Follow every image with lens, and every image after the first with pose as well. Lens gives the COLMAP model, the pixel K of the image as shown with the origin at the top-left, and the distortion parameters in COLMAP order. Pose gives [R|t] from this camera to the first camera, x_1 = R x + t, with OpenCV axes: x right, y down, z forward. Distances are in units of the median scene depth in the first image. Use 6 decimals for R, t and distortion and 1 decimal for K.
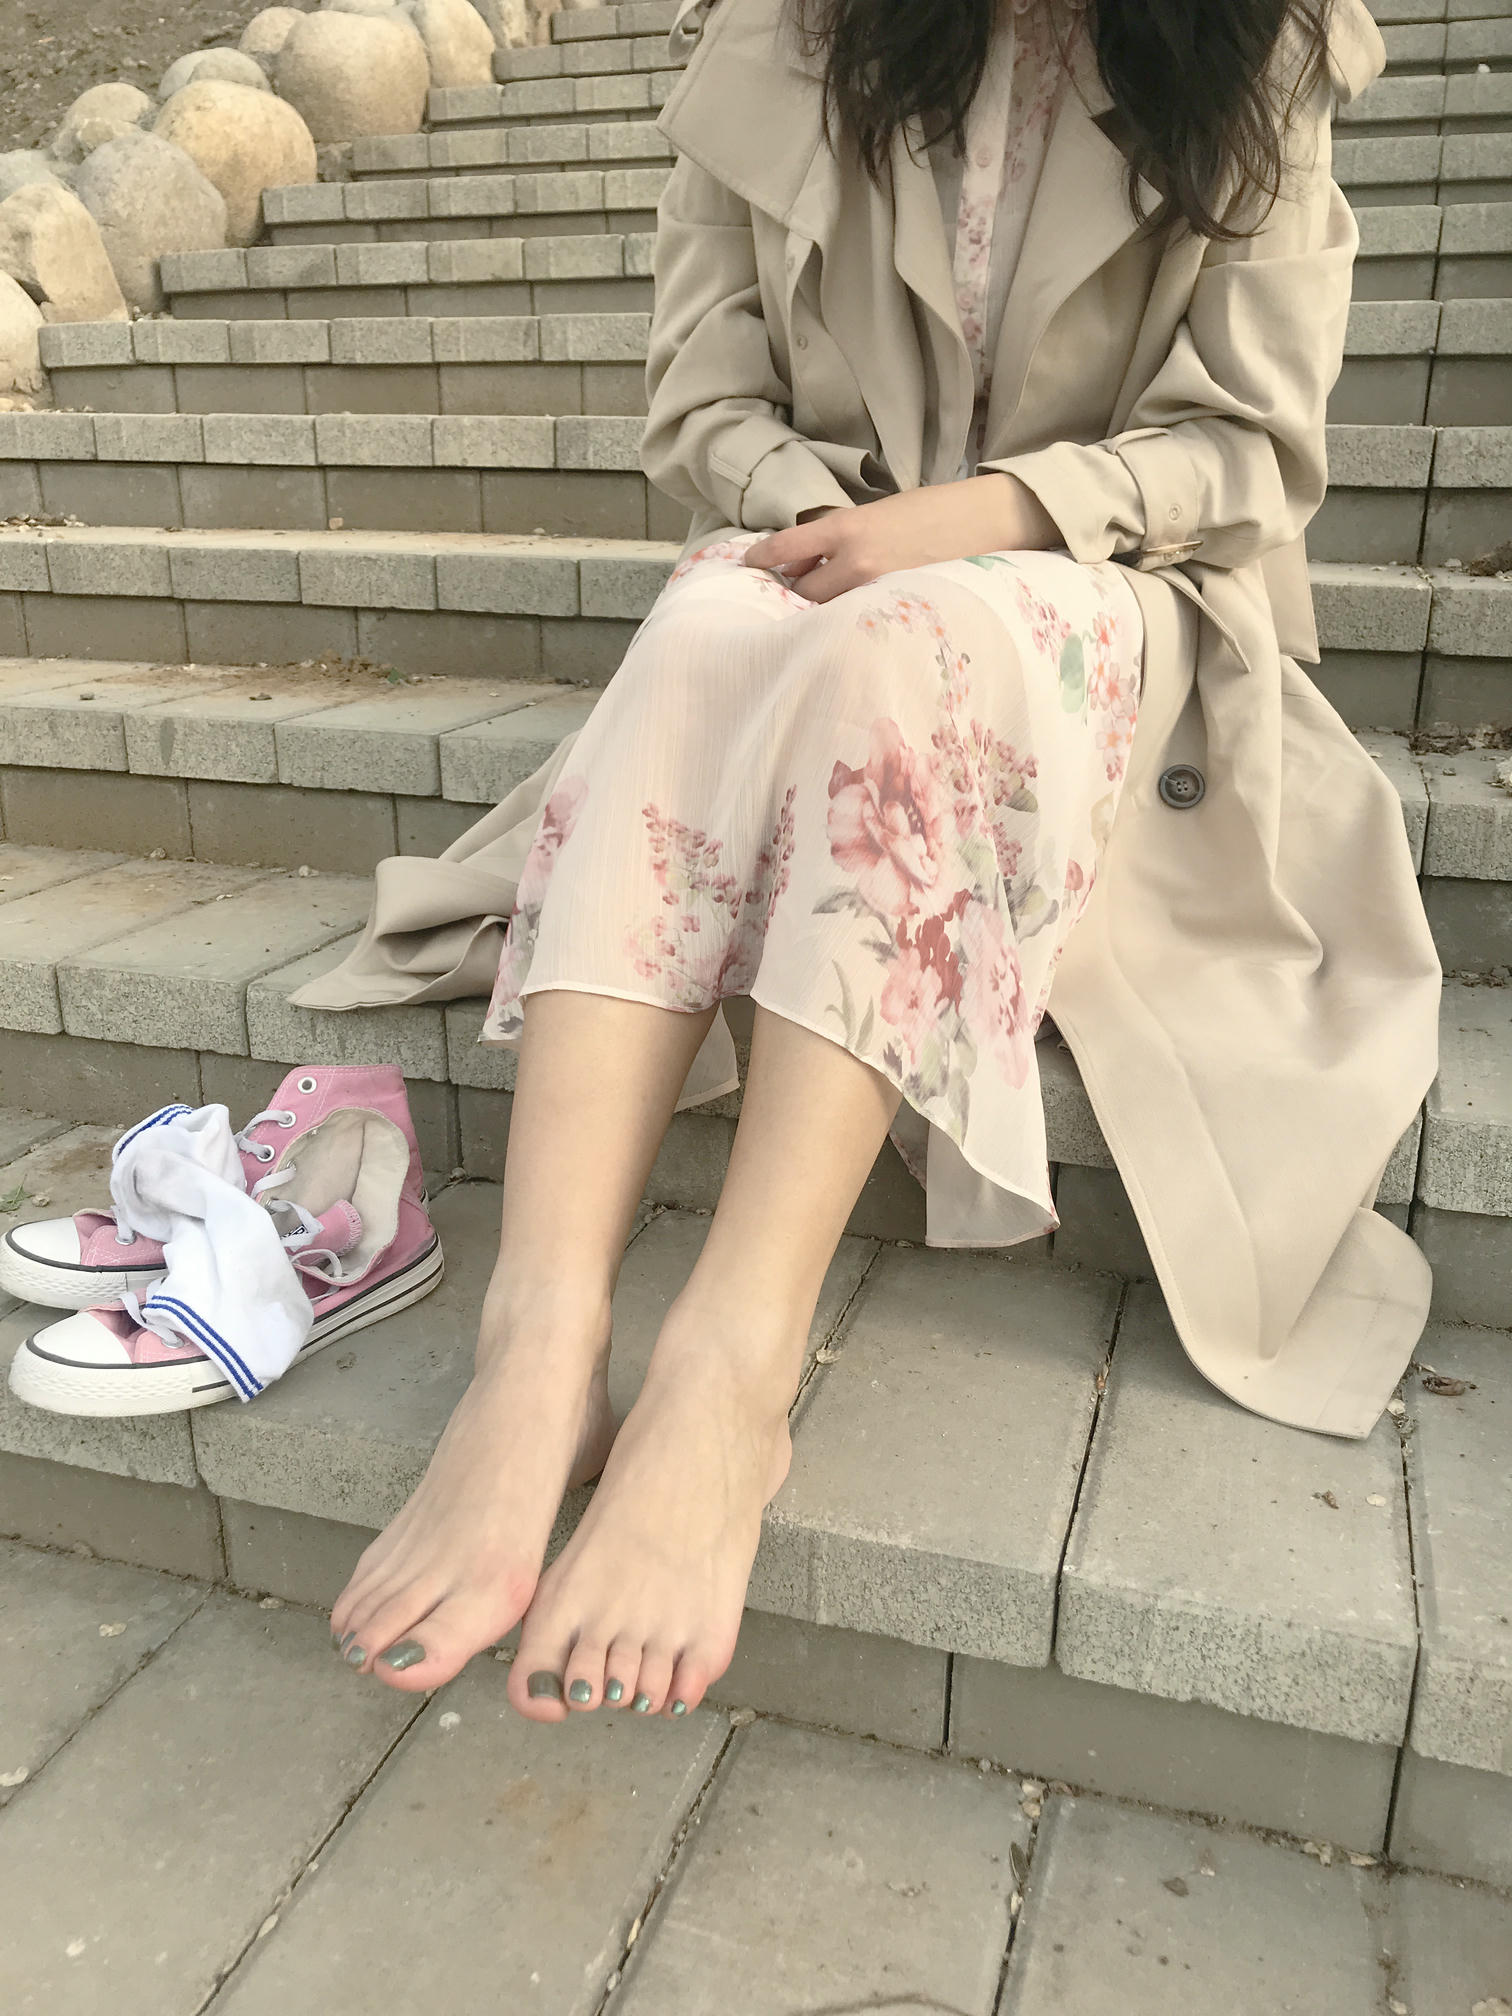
lens RADIAL K [[1673.2, 0, 773.0], [0, 1673.2, 1004.6], [0, 0, 1]] dist [-0.008830, 0.033715]
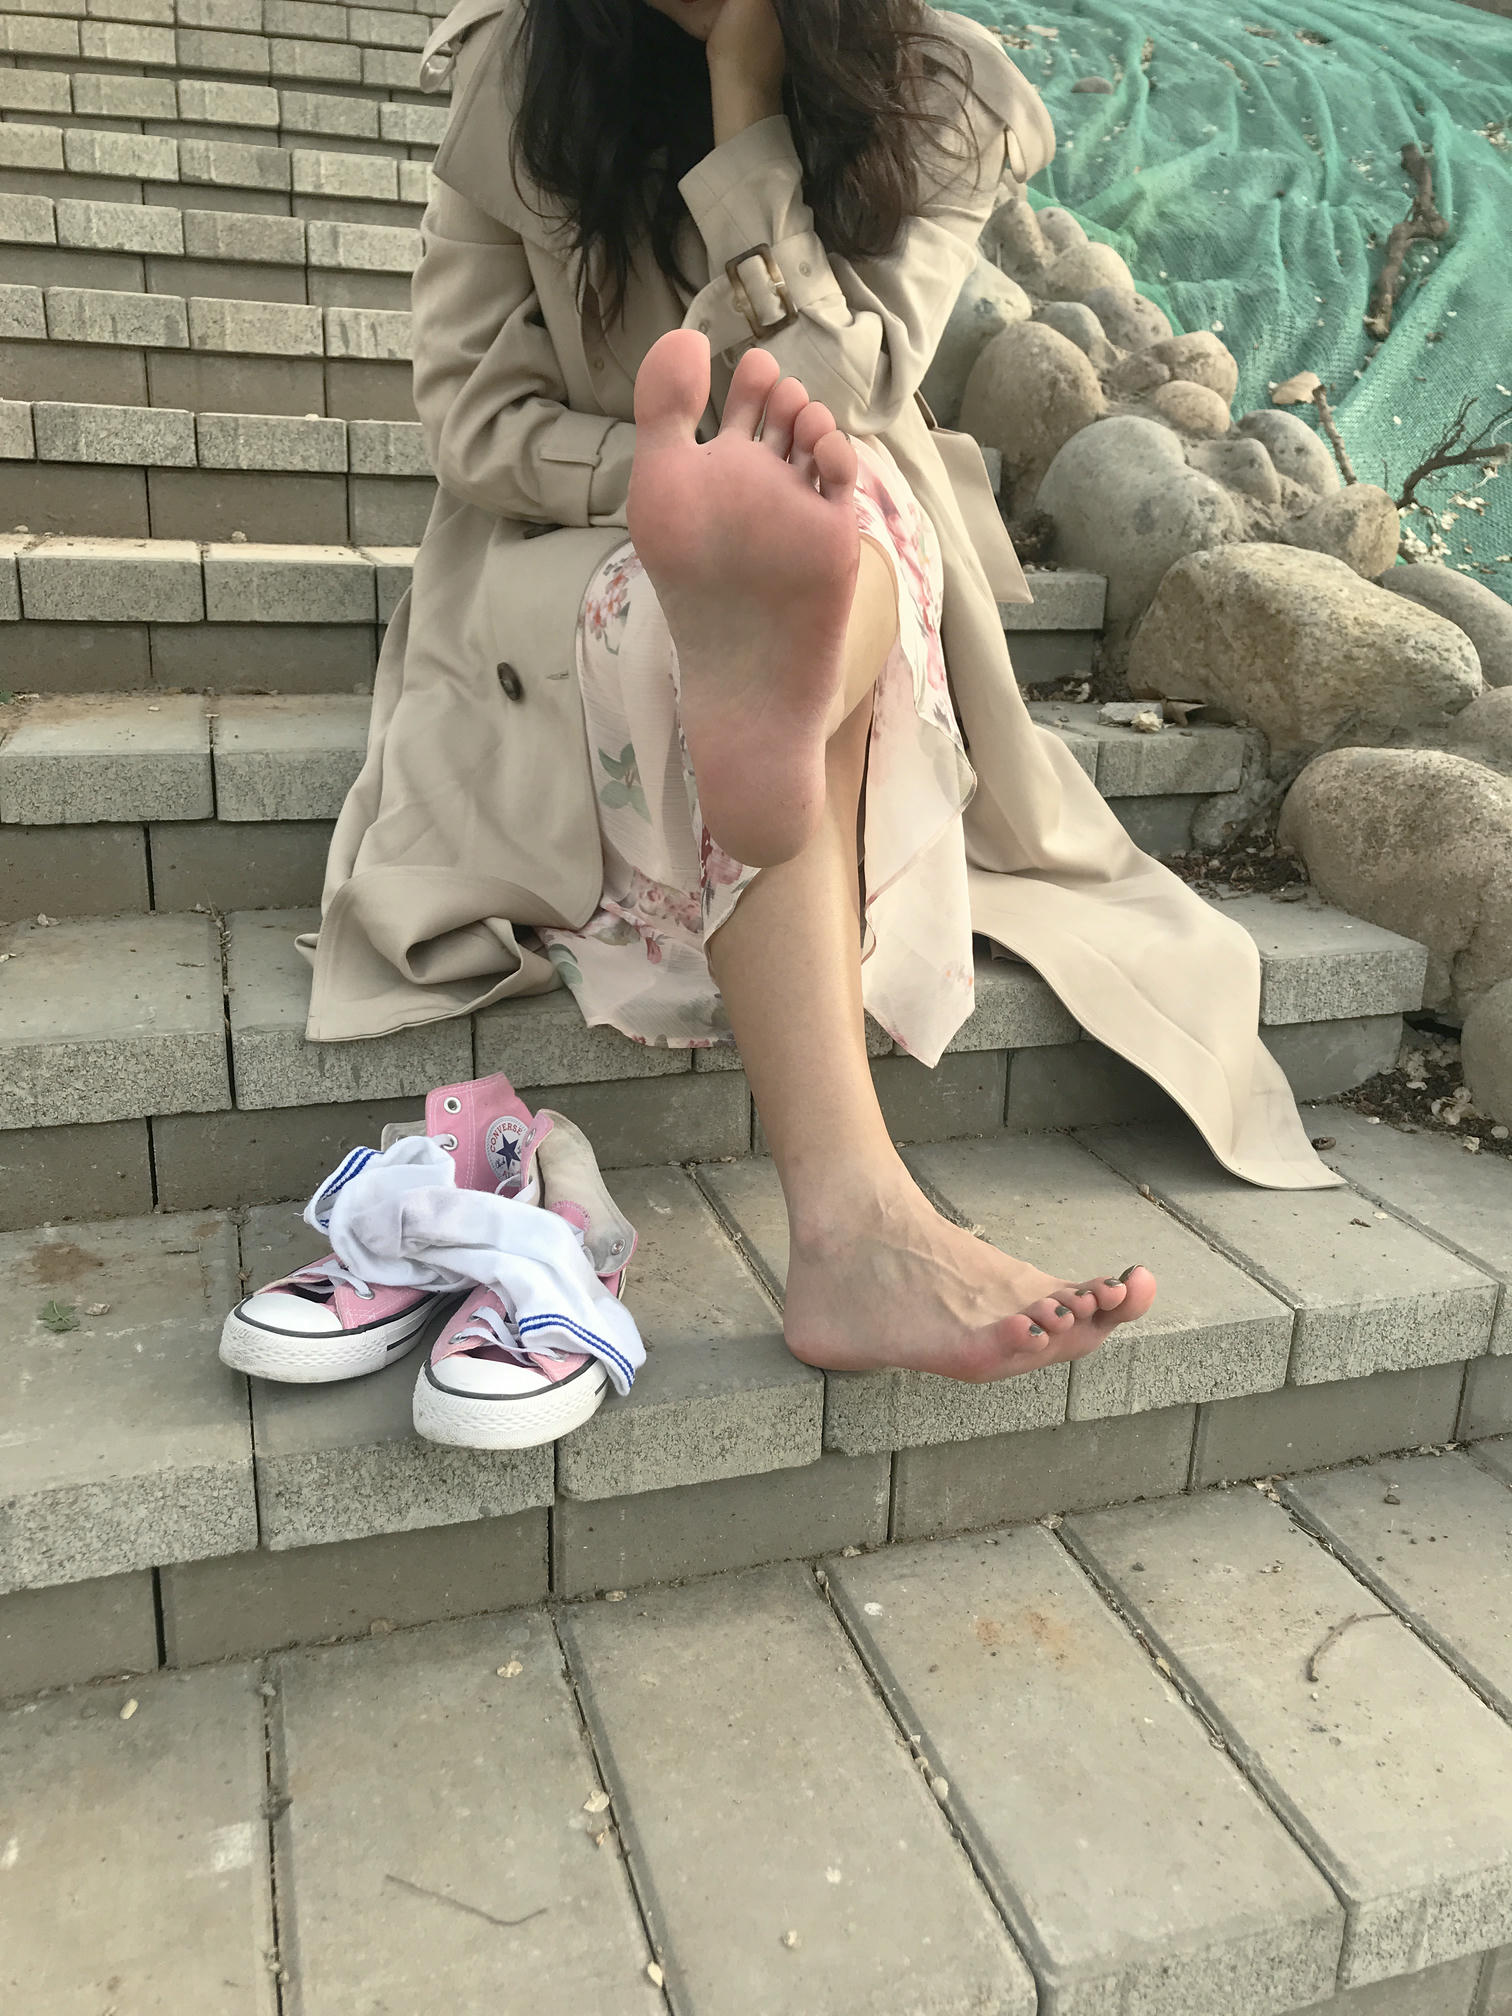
lens RADIAL K [[1673.2, 0, 771.8], [0, 1673.2, 995.9], [0, 0, 1]] dist [-0.008830, 0.033715]
pose [[0.812279, -0.158985, 0.561183, -0.715358], [0.156368, 0.986271, 0.053082, -0.040926], [-0.561918, 0.044634, 0.825988, 0.083854]]
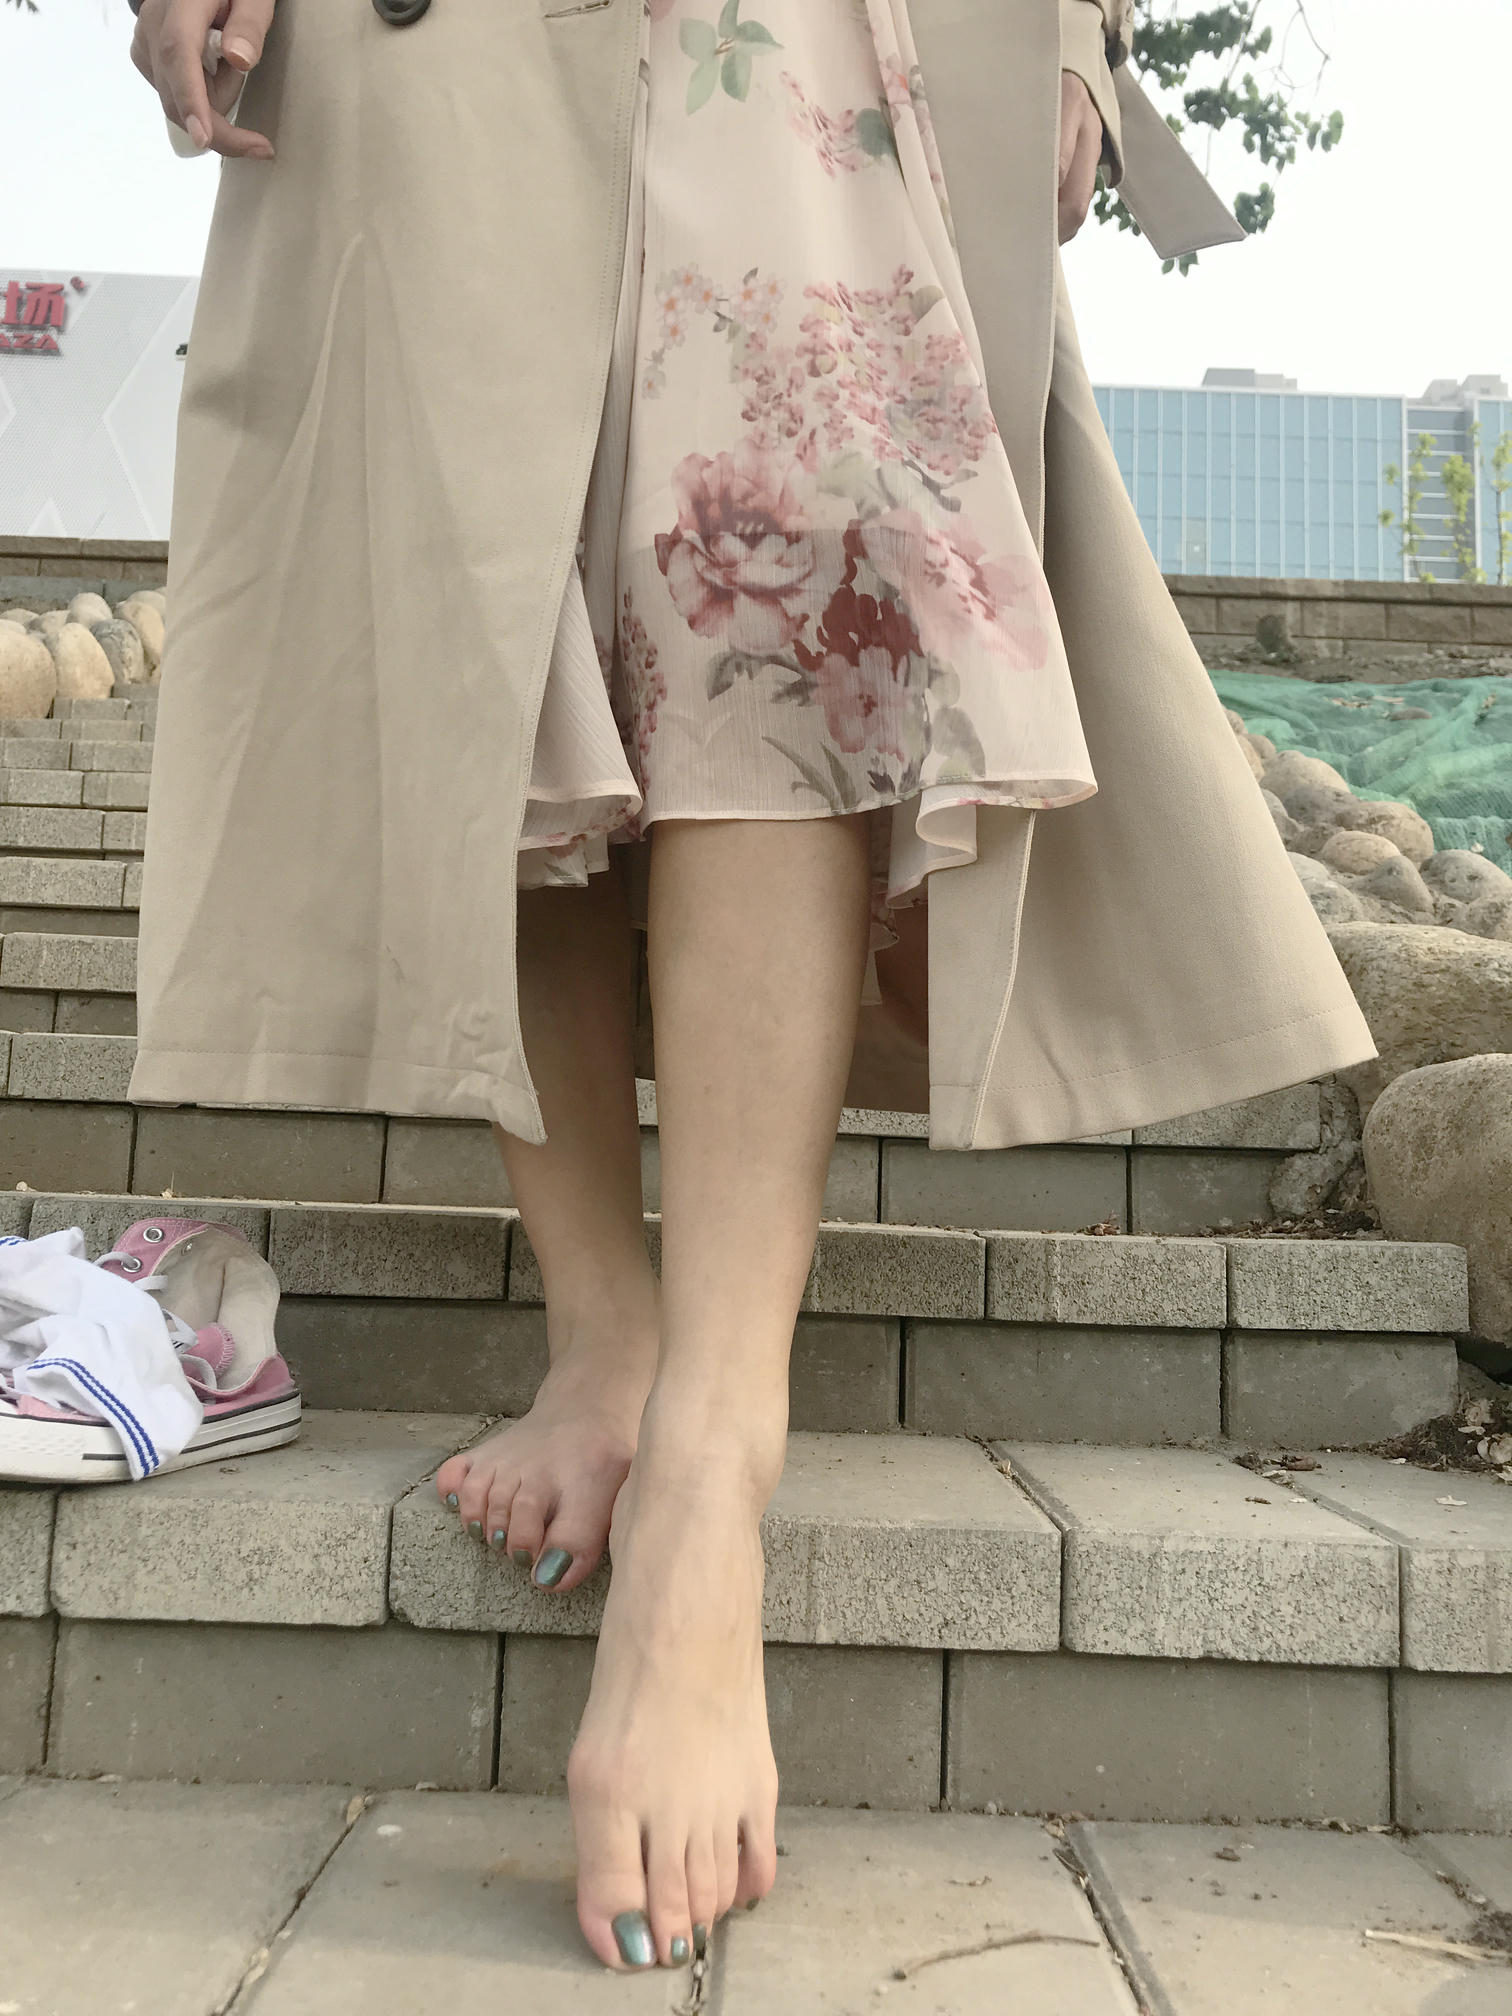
lens RADIAL K [[1673.2, 0, 772.8], [0, 1673.2, 992.2], [0, 0, 1]] dist [-0.008830, 0.033715]
pose [[0.951965, 0.066292, 0.298945, -0.255152], [0.066735, 0.907899, -0.413842, 0.358645], [-0.298846, 0.413913, 0.859864, 0.039592]]
